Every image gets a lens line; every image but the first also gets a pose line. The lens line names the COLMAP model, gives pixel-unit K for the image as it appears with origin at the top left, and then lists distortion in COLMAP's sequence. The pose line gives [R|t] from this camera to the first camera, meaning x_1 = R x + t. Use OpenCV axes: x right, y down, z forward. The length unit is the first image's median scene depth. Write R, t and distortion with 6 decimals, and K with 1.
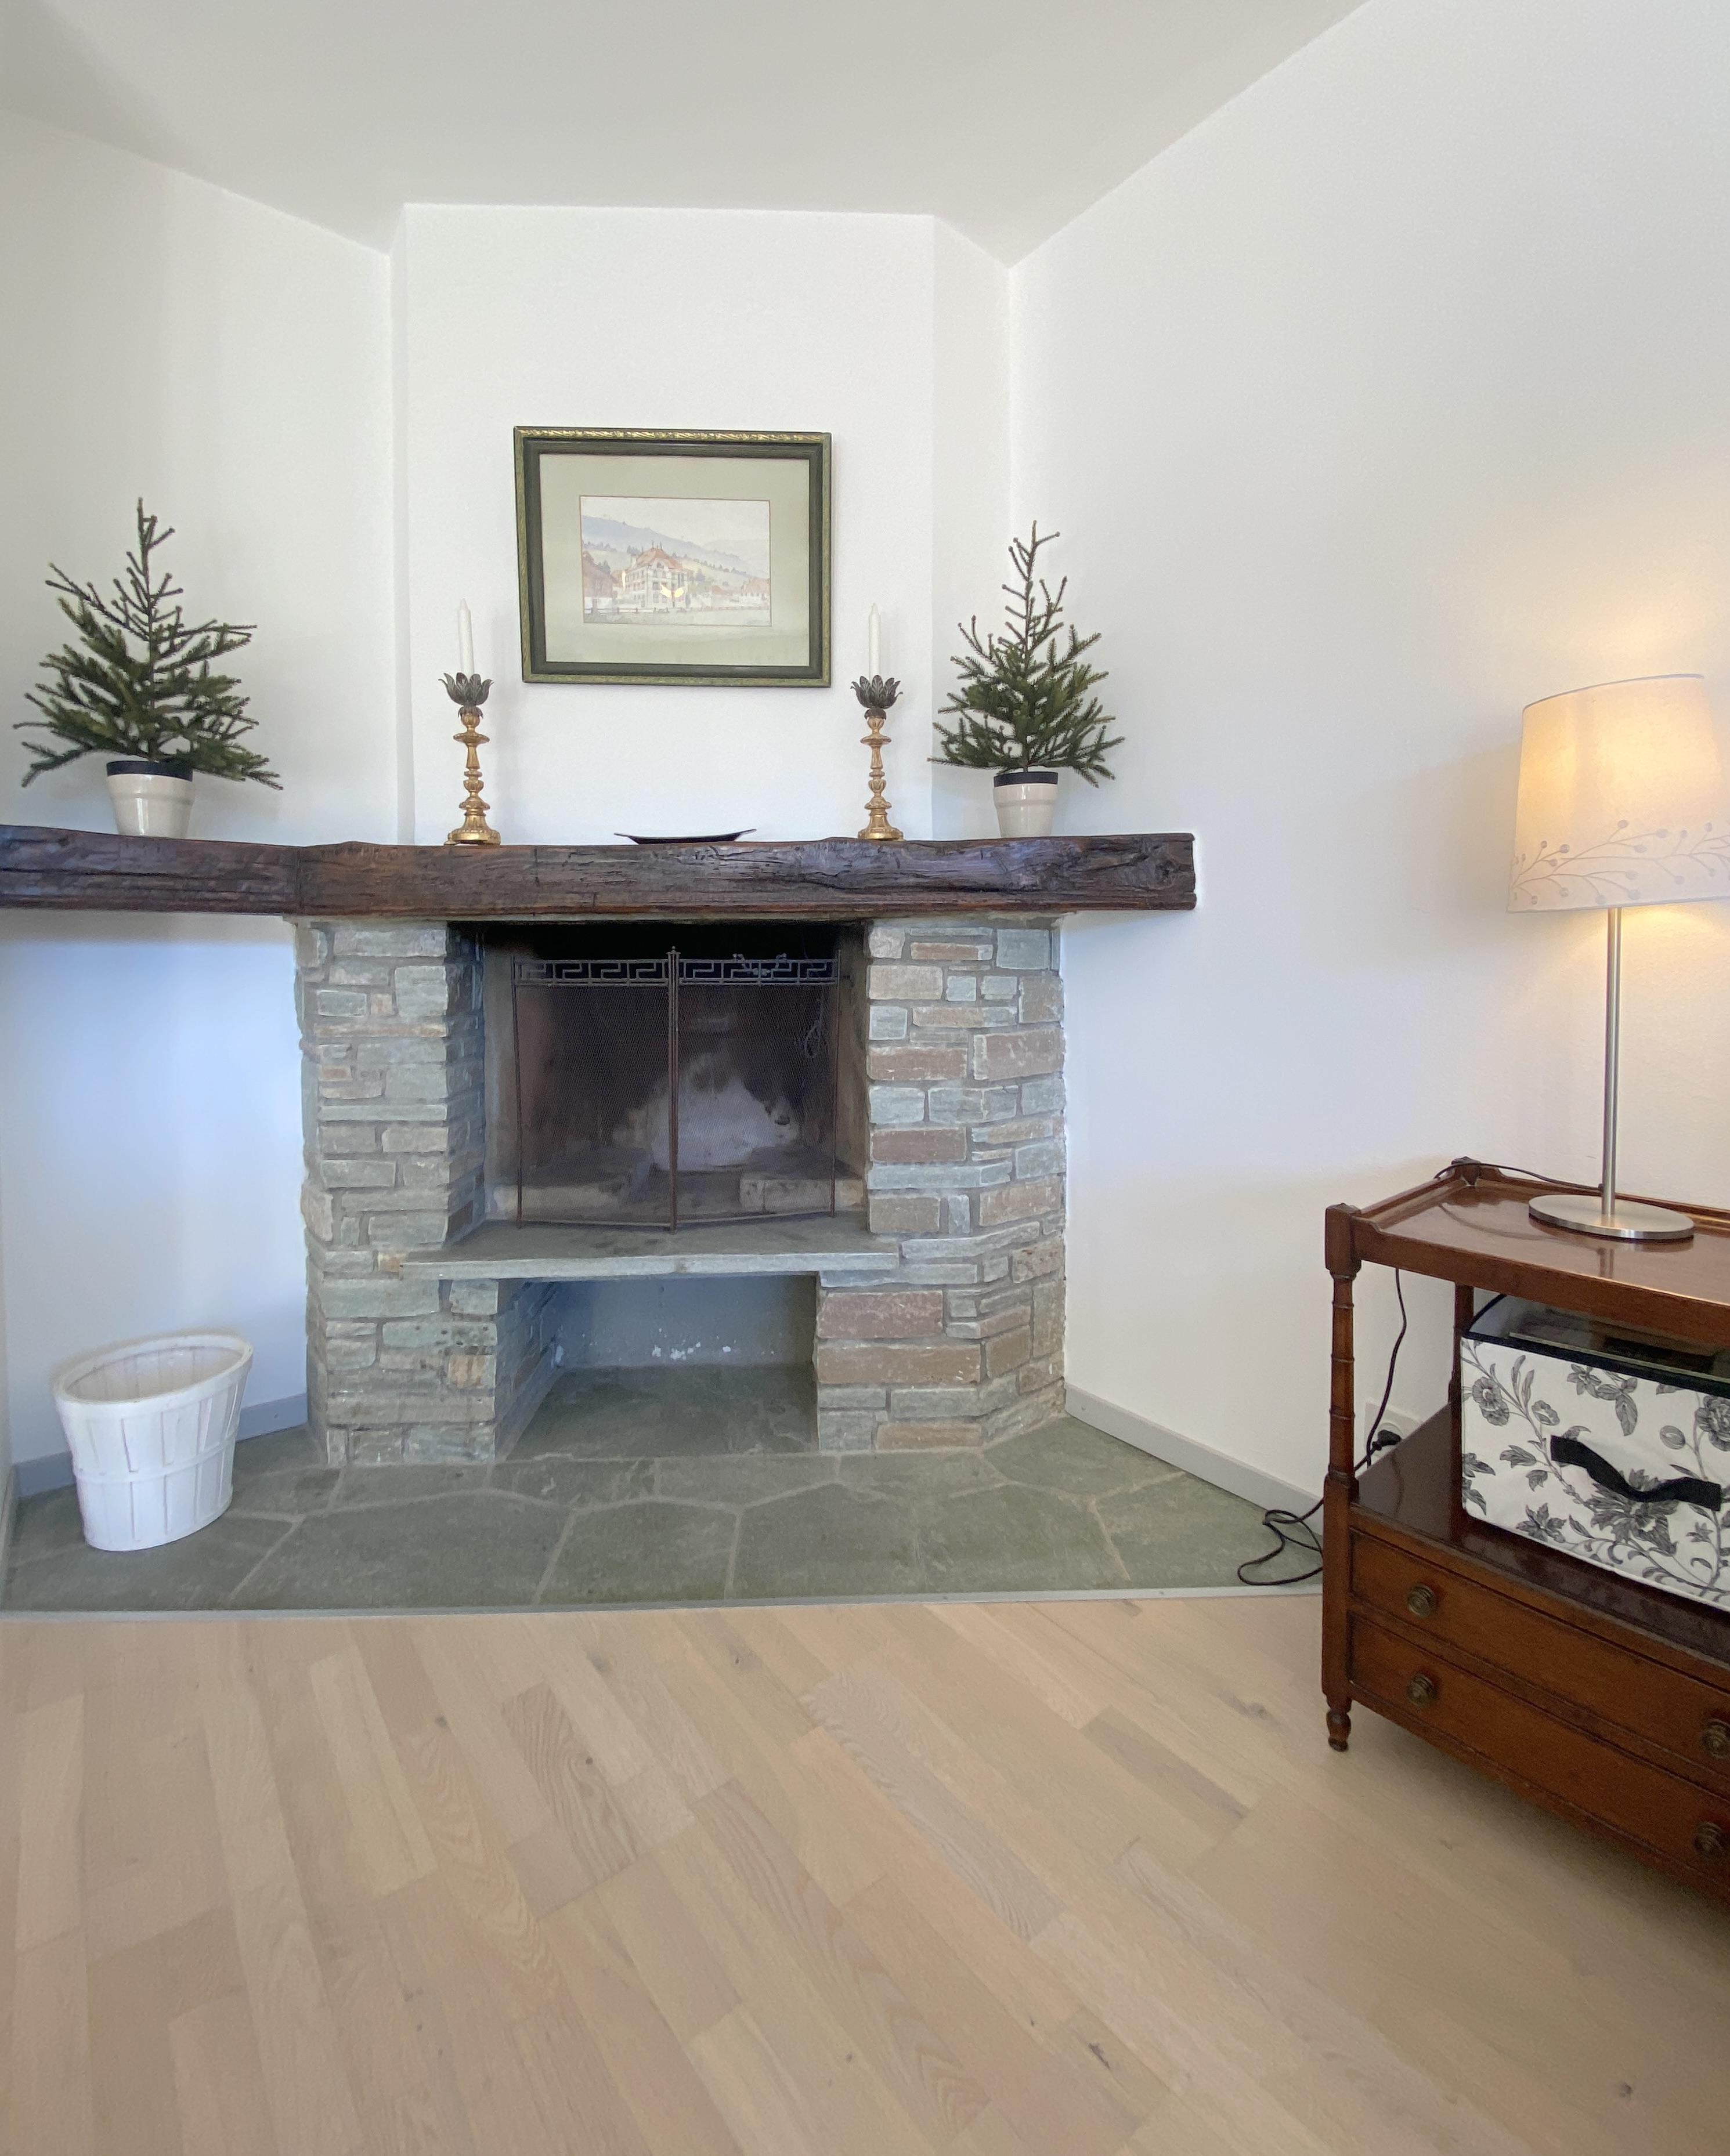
lens RADIAL K [[937.3, 0, 863.6], [0, 937.3, 977.5], [0, 0, 1]] dist [0.013367, -0.021055]
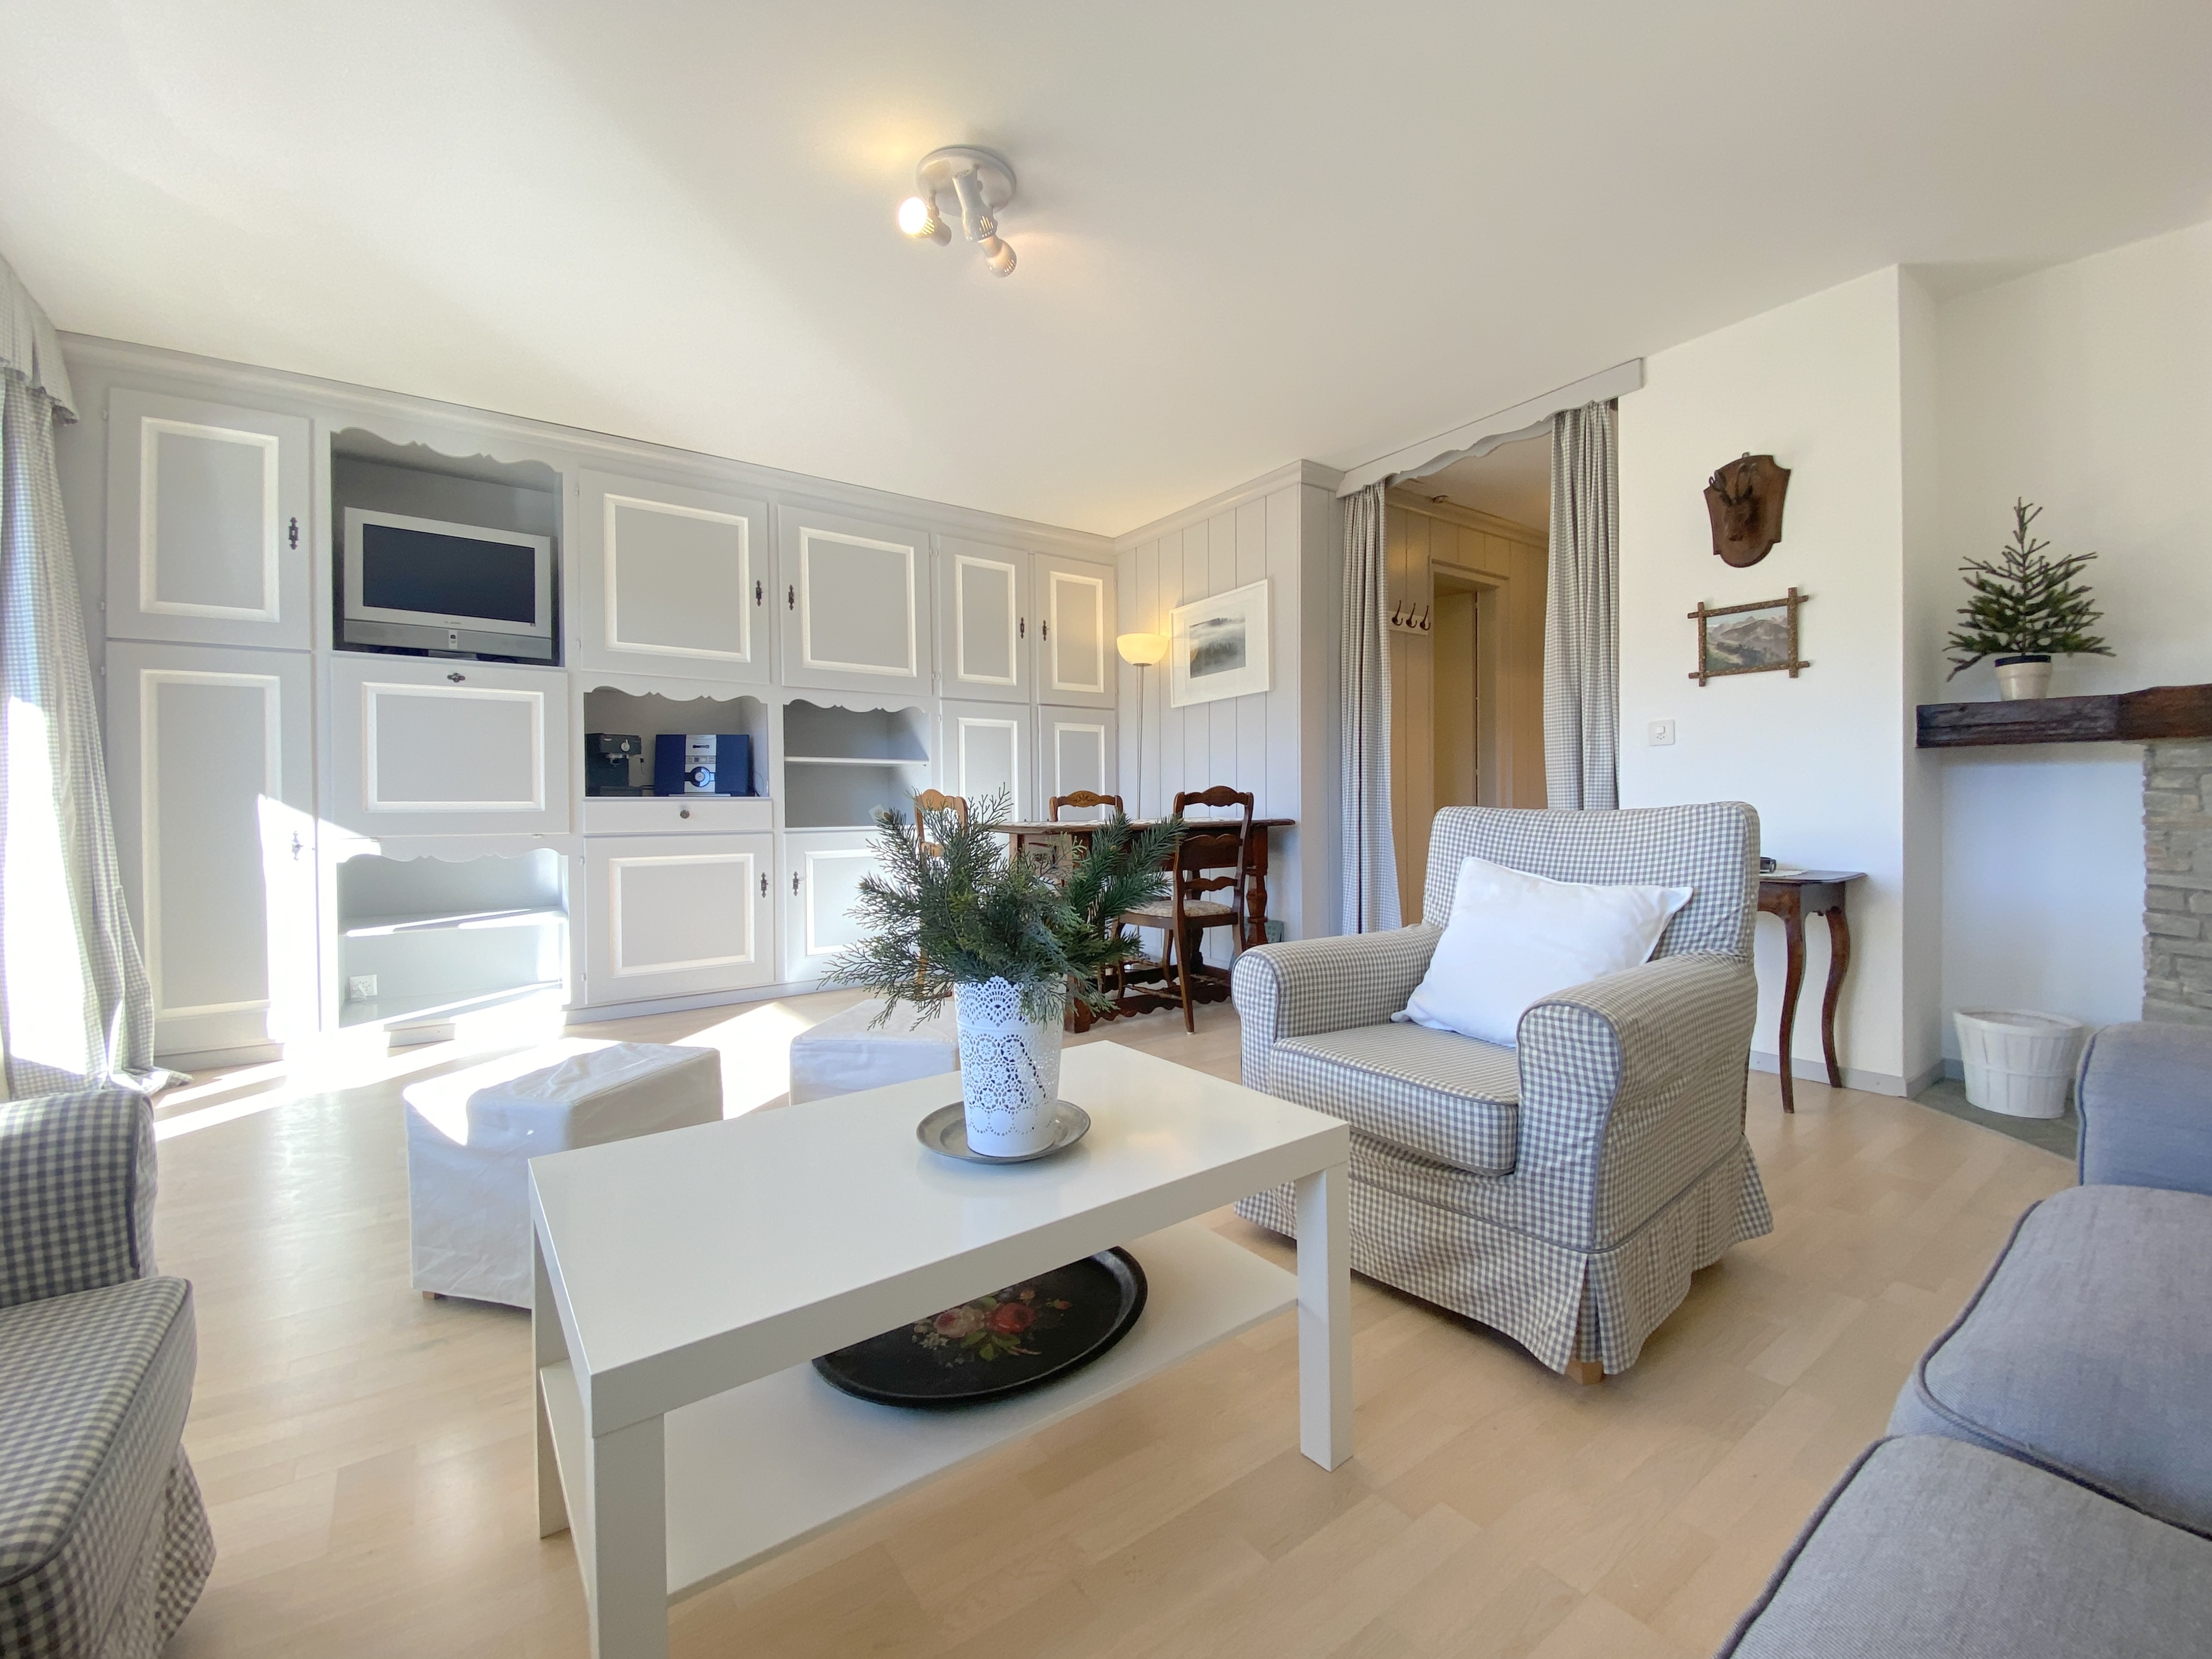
lens RADIAL K [[903.6, 0, 1092.0], [0, 903.6, 810.6], [0, 0, 1]] dist [0.026749, -0.023592]
pose [[-0.037799, 0.004183, -0.999277, 0.834629], [-0.020559, 0.999776, 0.004963, 0.067104], [0.999074, 0.020731, -0.037704, -0.537919]]
